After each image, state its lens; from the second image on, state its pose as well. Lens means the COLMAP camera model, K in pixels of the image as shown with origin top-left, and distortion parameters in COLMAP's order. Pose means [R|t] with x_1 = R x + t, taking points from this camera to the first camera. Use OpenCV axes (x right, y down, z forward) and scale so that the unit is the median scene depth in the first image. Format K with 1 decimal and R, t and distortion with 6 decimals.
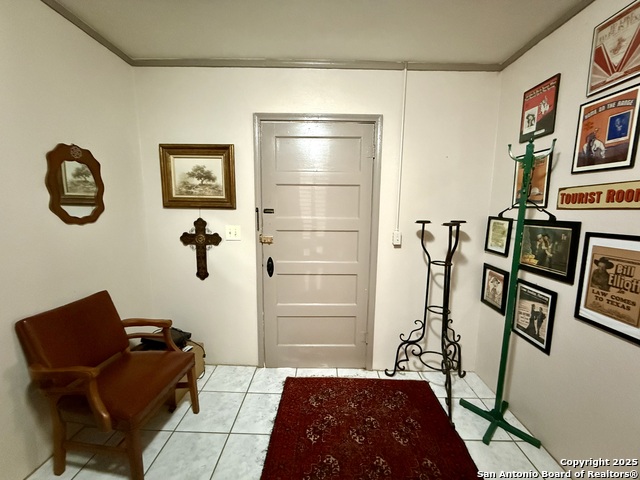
lens RADIAL K [[259.1, 0, 319.9], [0, 259.1, 239.7], [0, 0, 1]] dist [0.001078, -0.000403]
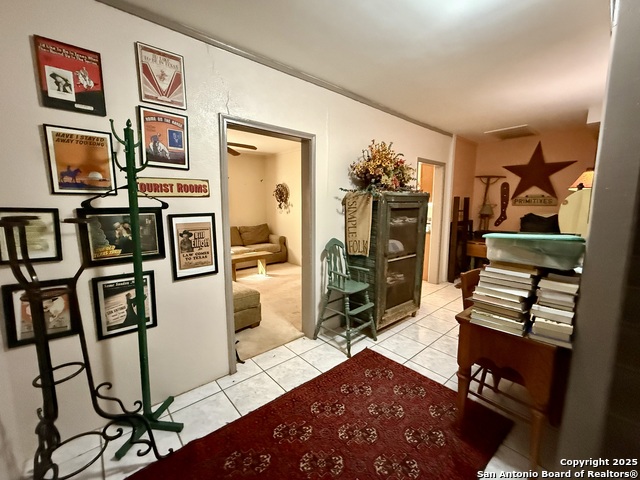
lens RADIAL K [[259.1, 0, 320.3], [0, 259.1, 239.3], [0, 0, 1]] dist [0.001078, -0.000403]
pose [[-0.664598, -0.114351, 0.738399, -0.429885], [0.084681, 0.970326, 0.226486, -0.132276], [-0.742387, 0.213051, -0.635194, 1.222695]]
